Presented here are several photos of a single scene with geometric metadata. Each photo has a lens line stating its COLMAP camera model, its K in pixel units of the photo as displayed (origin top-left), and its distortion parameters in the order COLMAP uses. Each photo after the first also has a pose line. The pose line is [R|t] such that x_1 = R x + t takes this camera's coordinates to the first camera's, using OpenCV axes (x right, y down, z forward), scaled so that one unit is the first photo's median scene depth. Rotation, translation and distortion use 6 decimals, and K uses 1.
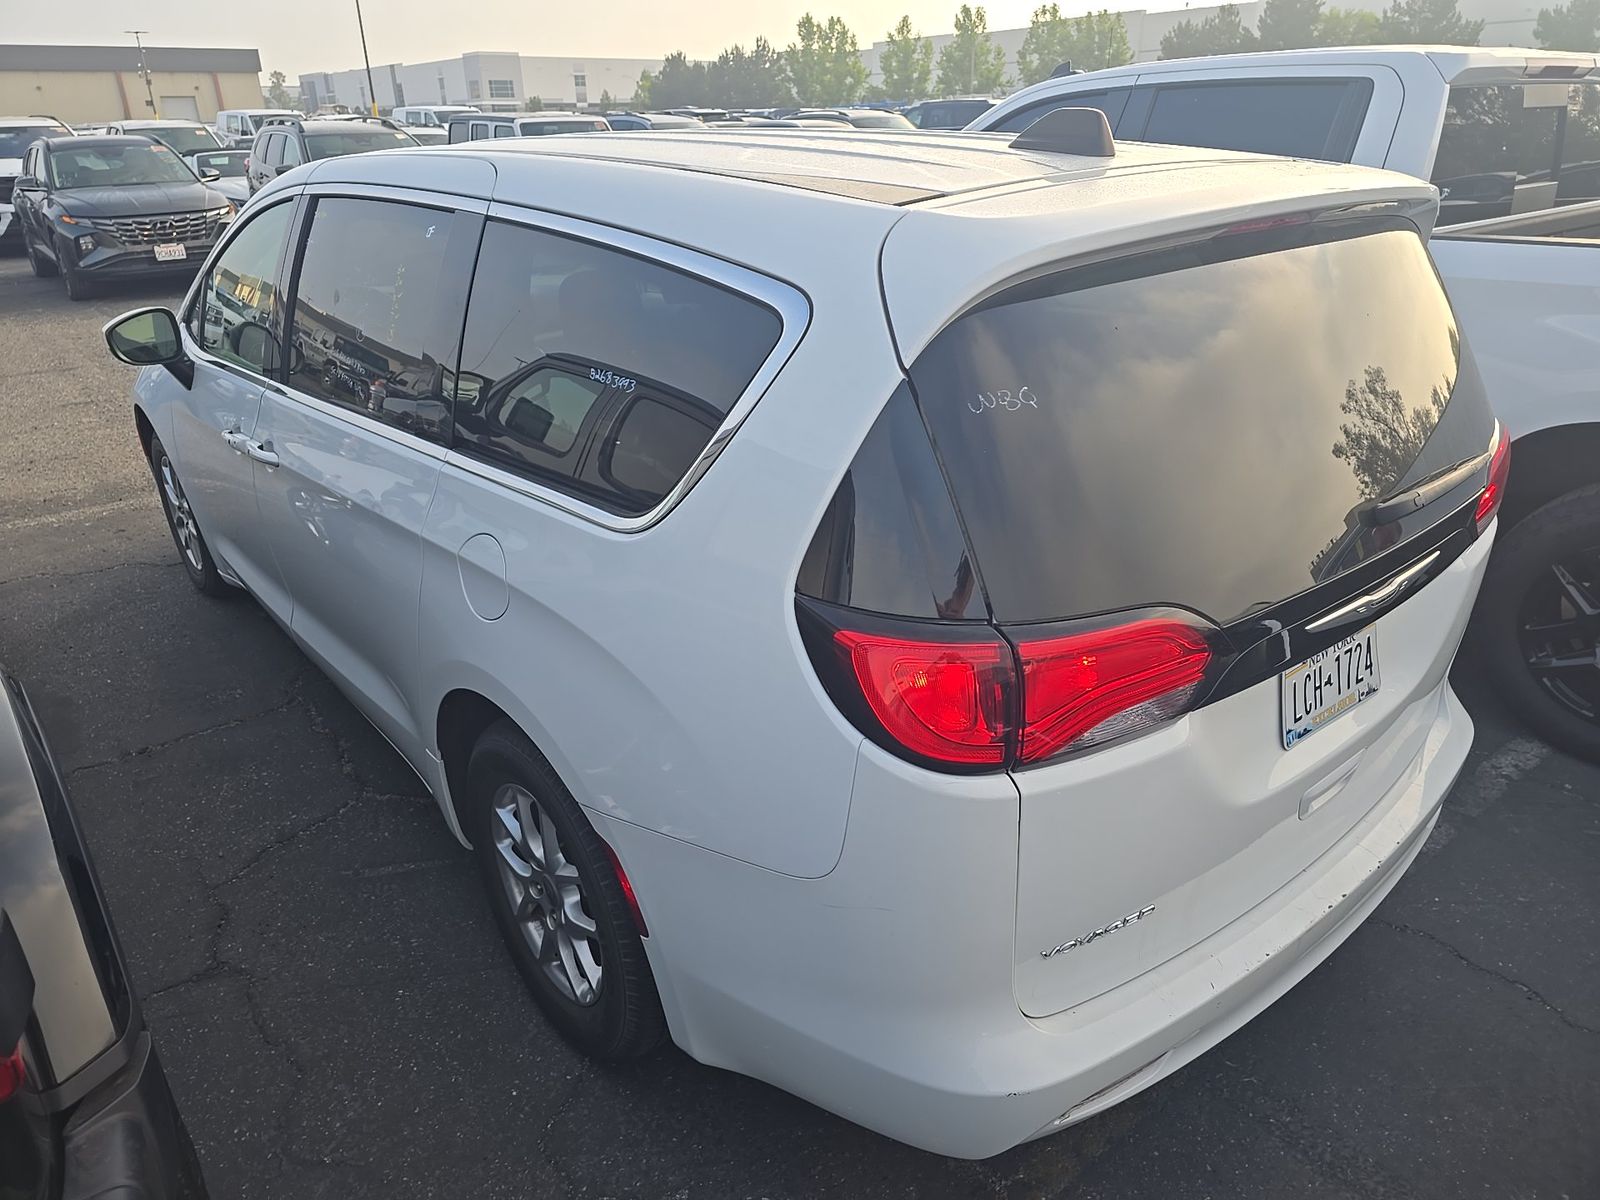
lens RADIAL K [[1116.2, 0, 785.1], [0, 1116.2, 605.7], [0, 0, 1]] dist [0.029631, -0.033031]
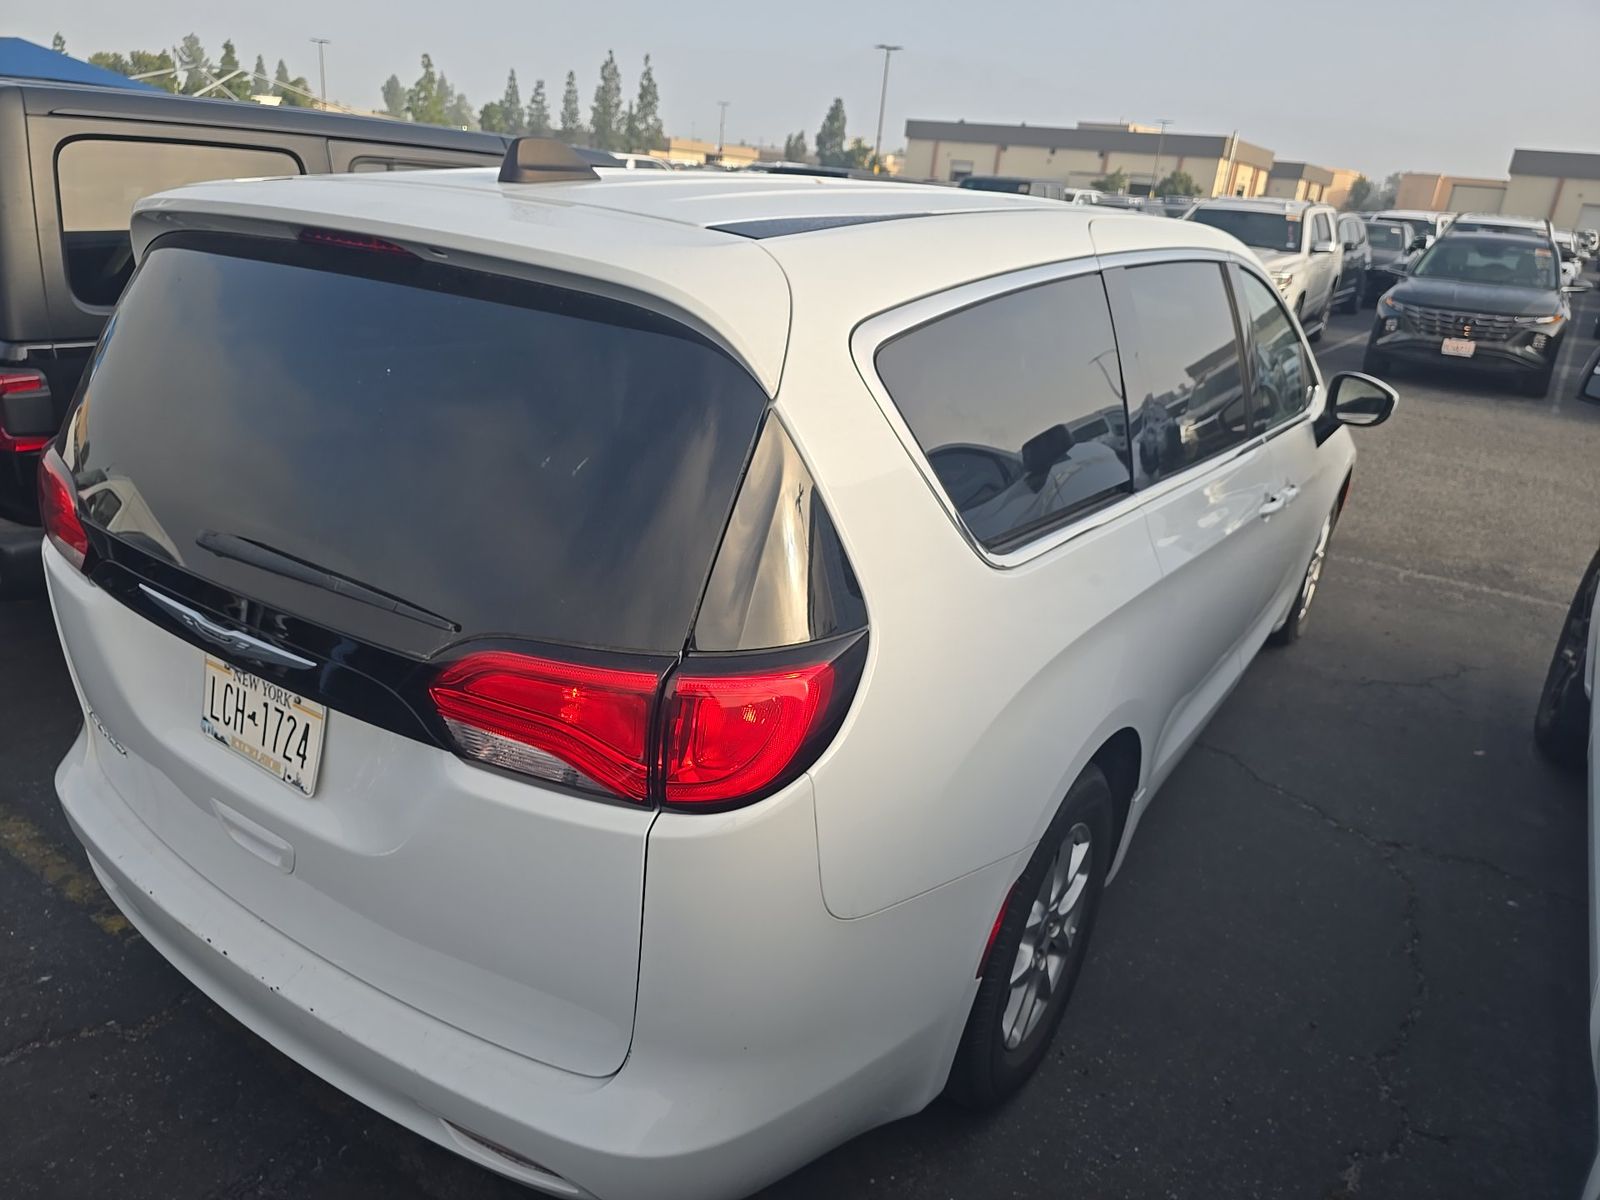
lens RADIAL K [[1116.2, 0, 799.4], [0, 1116.2, 596.1], [0, 0, 1]] dist [0.029631, -0.033031]
pose [[0.276367, 0.377656, -0.883741, 1.067471], [-0.459510, 0.859560, 0.223622, -0.335908], [0.844080, 0.344286, 0.411091, 0.732454]]
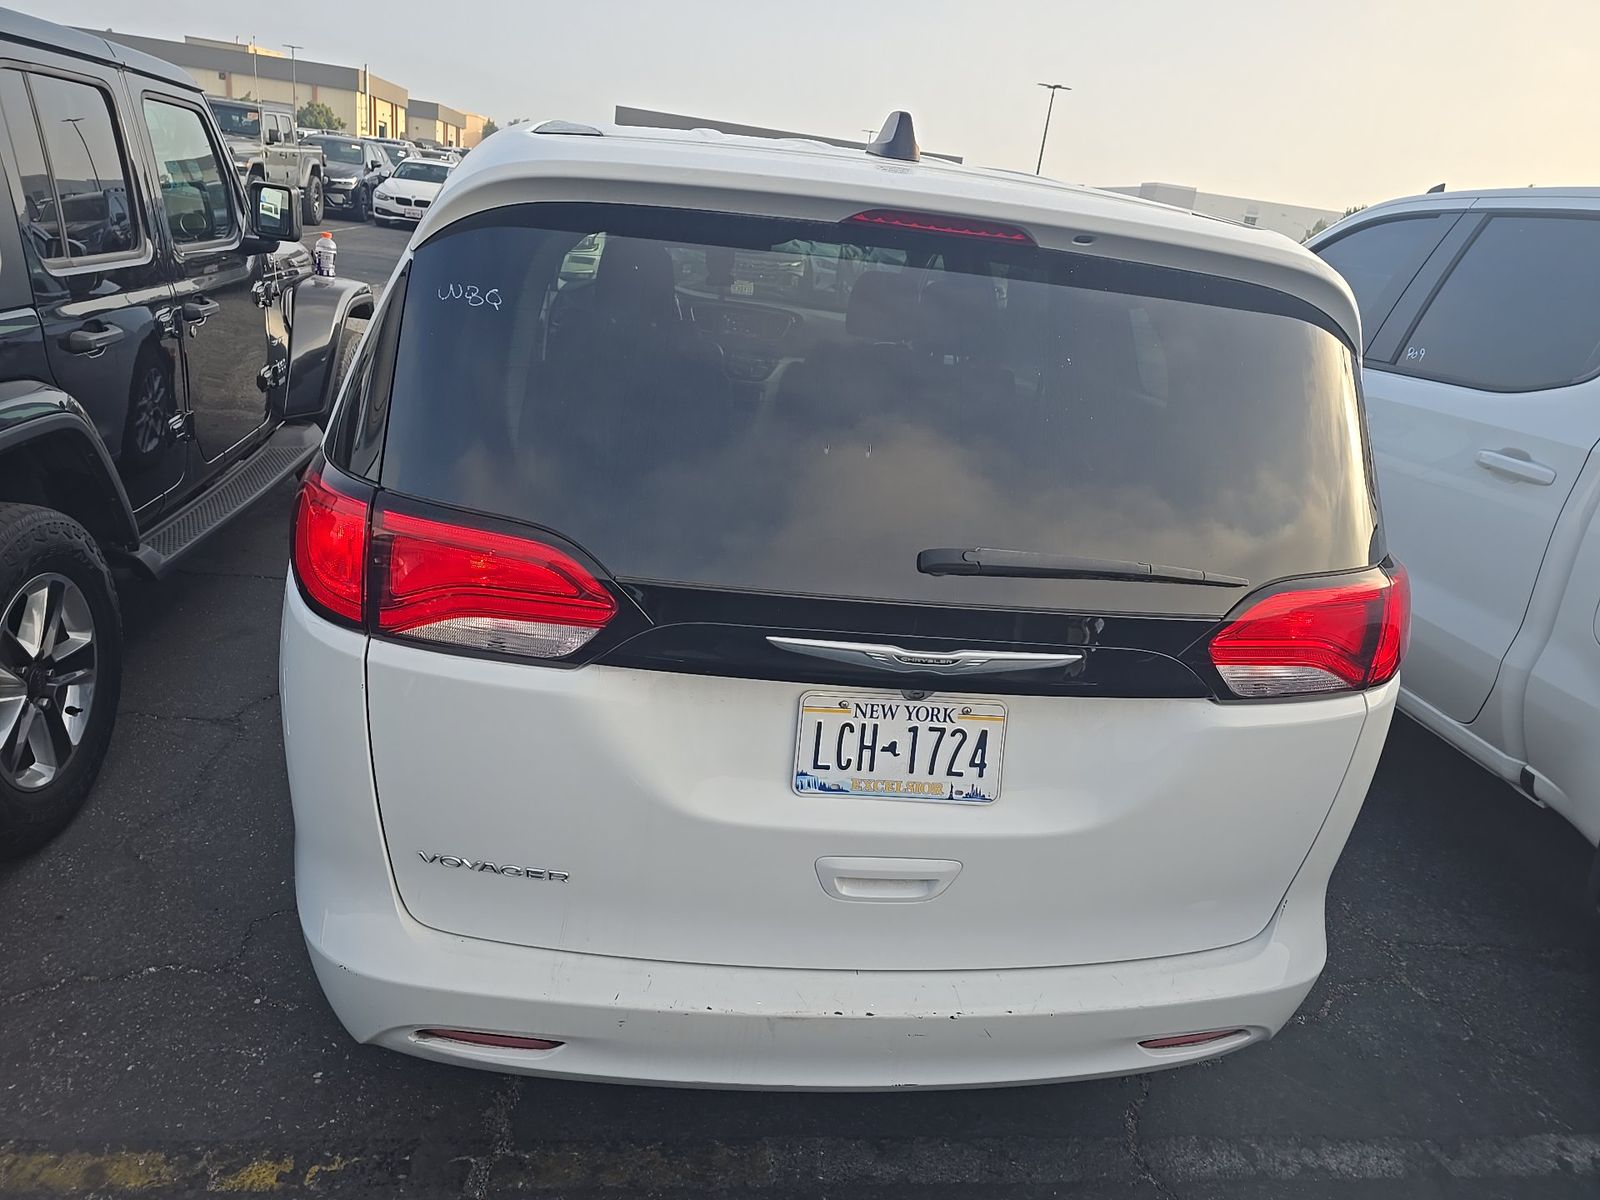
lens RADIAL K [[1116.2, 0, 812.8], [0, 1116.2, 602.0], [0, 0, 1]] dist [0.029631, -0.033031]
pose [[0.837628, 0.296368, -0.458853, 0.604332], [-0.342980, 0.939140, -0.019524, -0.001155], [0.425141, 0.173731, 0.888298, 0.142374]]
